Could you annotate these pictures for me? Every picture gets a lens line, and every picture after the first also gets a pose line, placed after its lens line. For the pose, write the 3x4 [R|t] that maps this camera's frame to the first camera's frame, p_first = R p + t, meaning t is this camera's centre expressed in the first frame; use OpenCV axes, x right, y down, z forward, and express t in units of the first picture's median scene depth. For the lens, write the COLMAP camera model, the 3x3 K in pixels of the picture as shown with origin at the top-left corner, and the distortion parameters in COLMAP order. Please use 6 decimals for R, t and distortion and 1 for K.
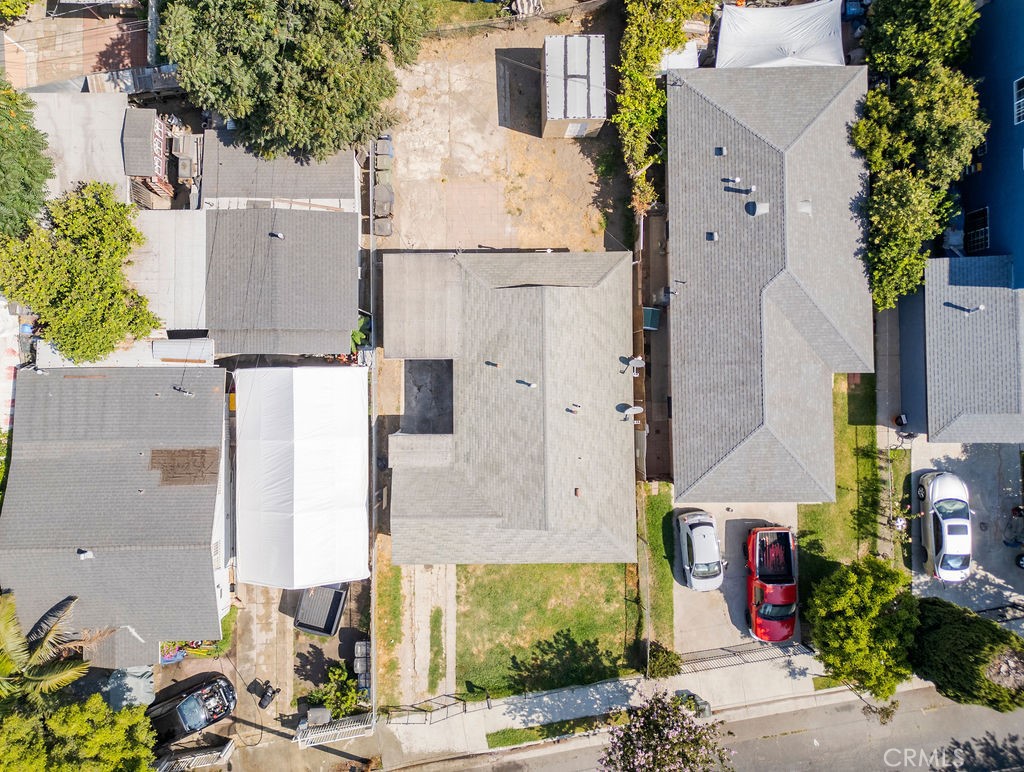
lens RADIAL K [[750.2, 0, 512.0], [0, 750.2, 386.0], [0, 0, 1]] dist [0.003181, -0.000088]
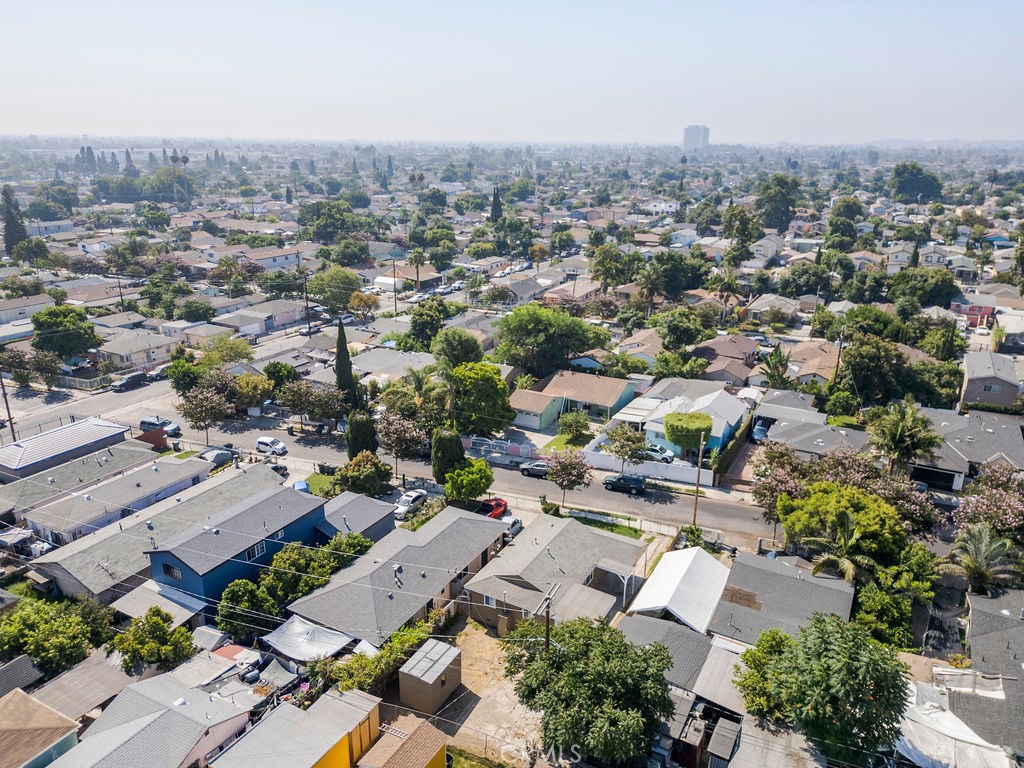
lens RADIAL K [[750.2, 0, 512.0], [0, 750.2, 384.0], [0, 0, 1]] dist [0.003181, -0.000088]
pose [[-0.882935, -0.144302, 0.446769, -0.646448], [0.469120, -0.233087, 0.851820, -1.493385], [-0.018783, 0.961690, 0.273496, 0.053753]]
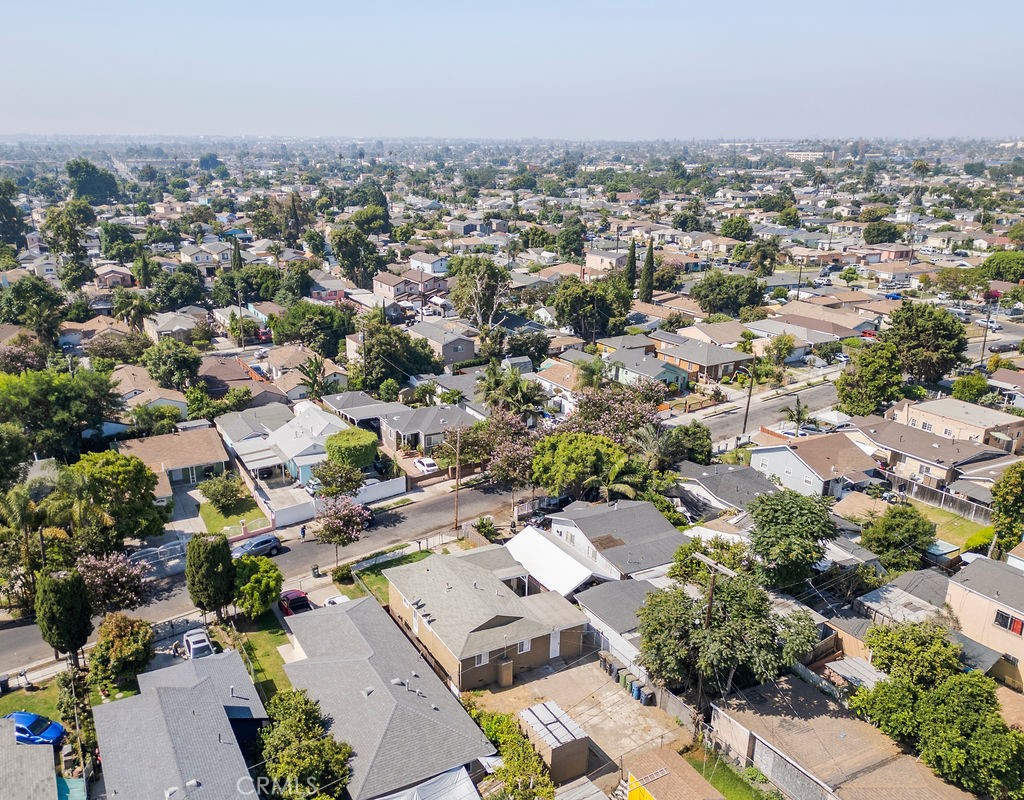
lens RADIAL K [[815.3, 0, 512.0], [0, 815.3, 400.0], [0, 0, 1]] dist [0.033962, 0.000121]
pose [[-0.872152, 0.150651, -0.465462, 0.723685], [-0.488769, -0.226801, 0.842417, -1.487731], [0.021344, 0.962219, 0.271439, 0.042594]]
